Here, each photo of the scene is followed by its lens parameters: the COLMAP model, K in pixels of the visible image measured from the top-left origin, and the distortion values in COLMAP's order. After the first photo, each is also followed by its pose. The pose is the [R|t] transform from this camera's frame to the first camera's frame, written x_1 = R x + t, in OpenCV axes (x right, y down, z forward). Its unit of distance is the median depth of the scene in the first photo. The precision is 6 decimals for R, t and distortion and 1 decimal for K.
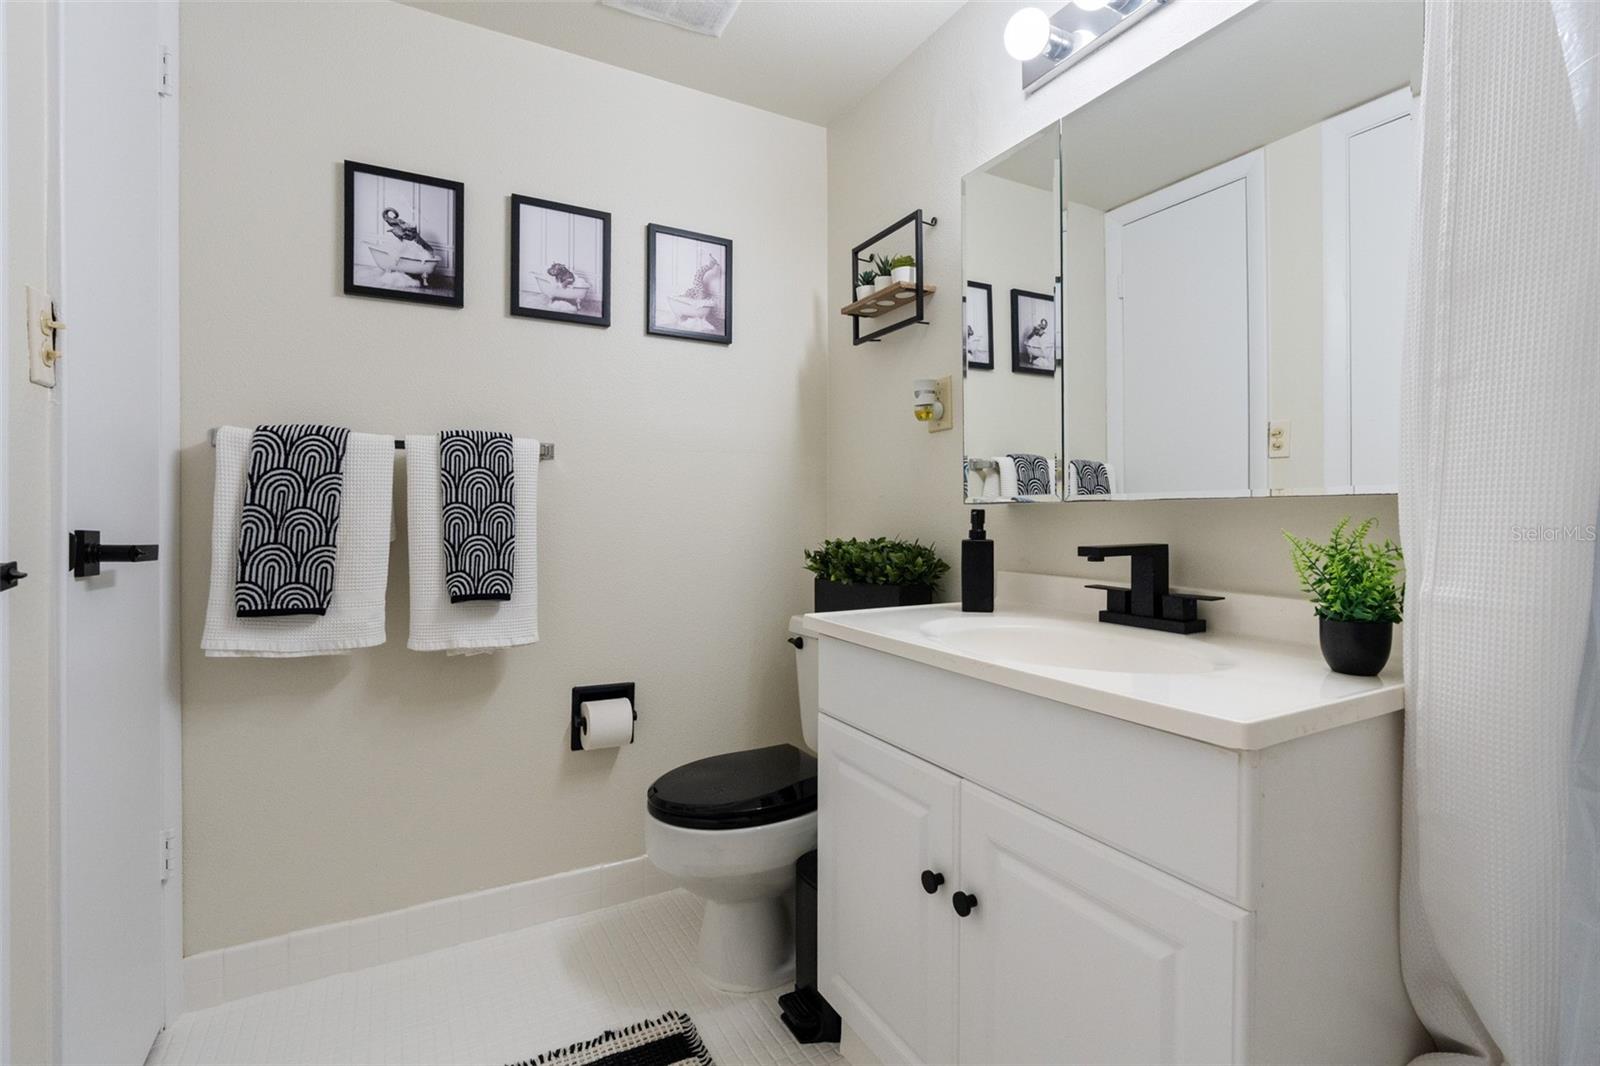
lens RADIAL K [[729.3, 0, 798.4], [0, 729.3, 522.8], [0, 0, 1]] dist [-0.010438, 0.004548]
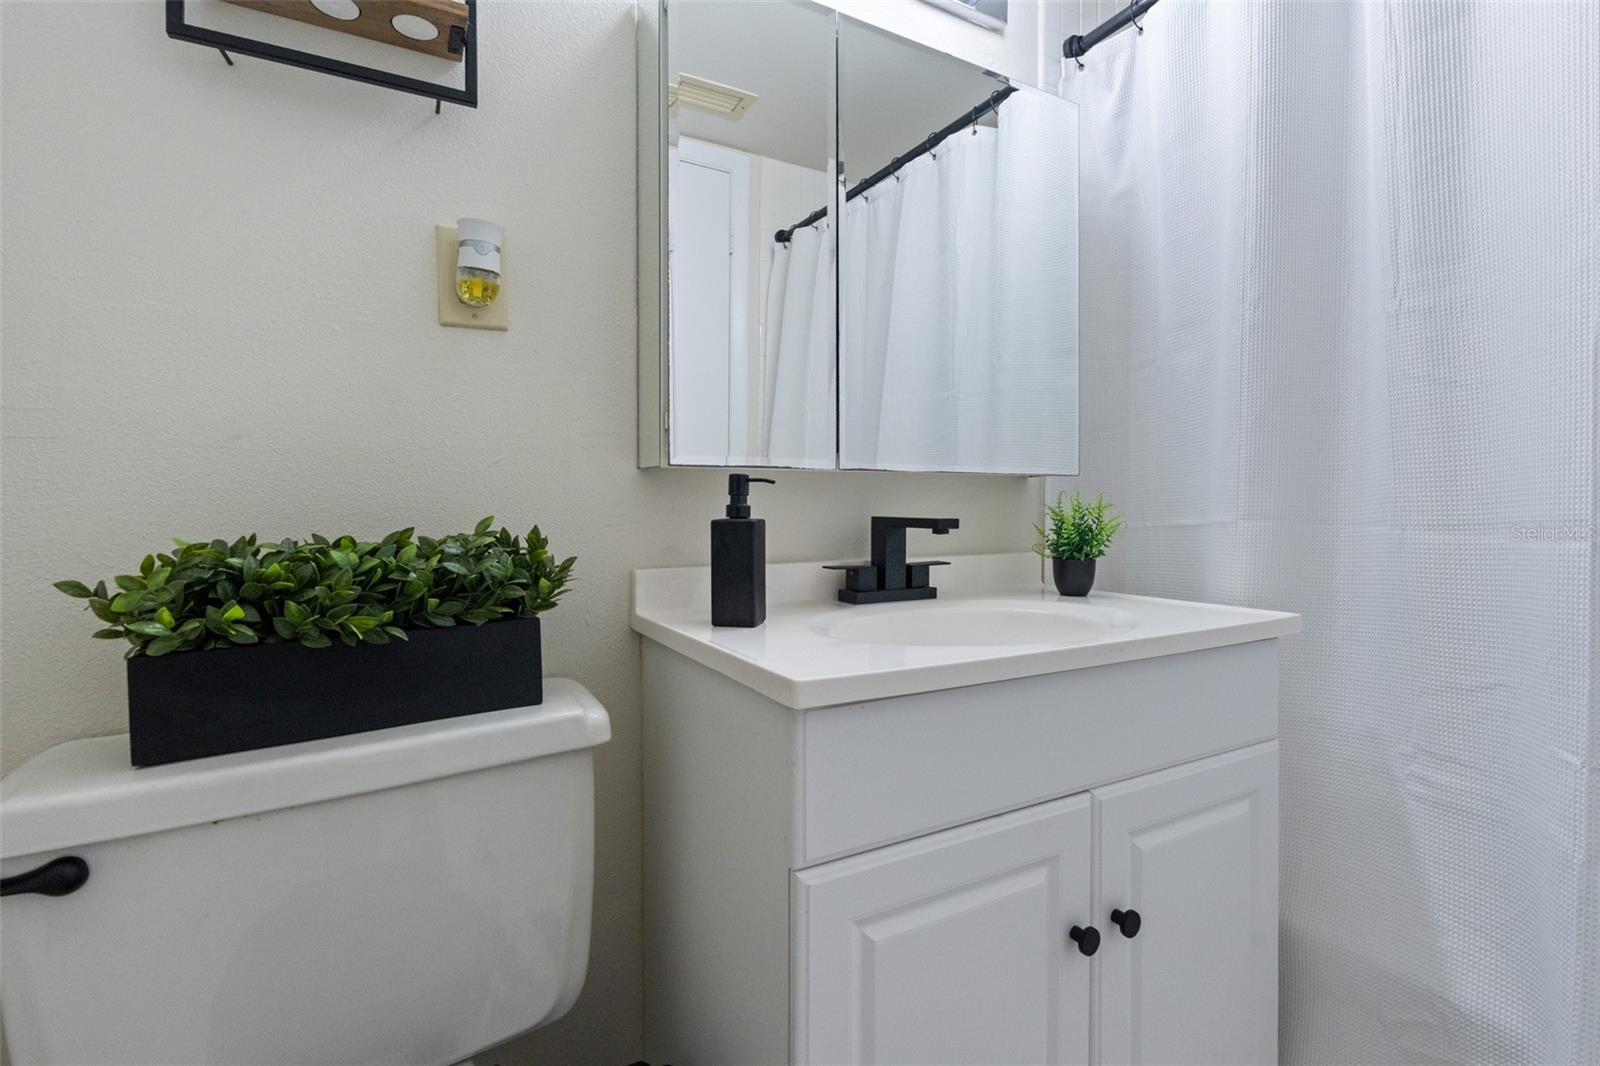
lens RADIAL K [[729.3, 0, 799.4], [0, 729.3, 521.0], [0, 0, 1]] dist [-0.010438, 0.004548]
pose [[-0.008852, -0.014981, 0.999849, -0.445668], [0.013252, 0.999798, 0.015098, 0.015744], [-0.999873, 0.013383, -0.008651, 0.978788]]
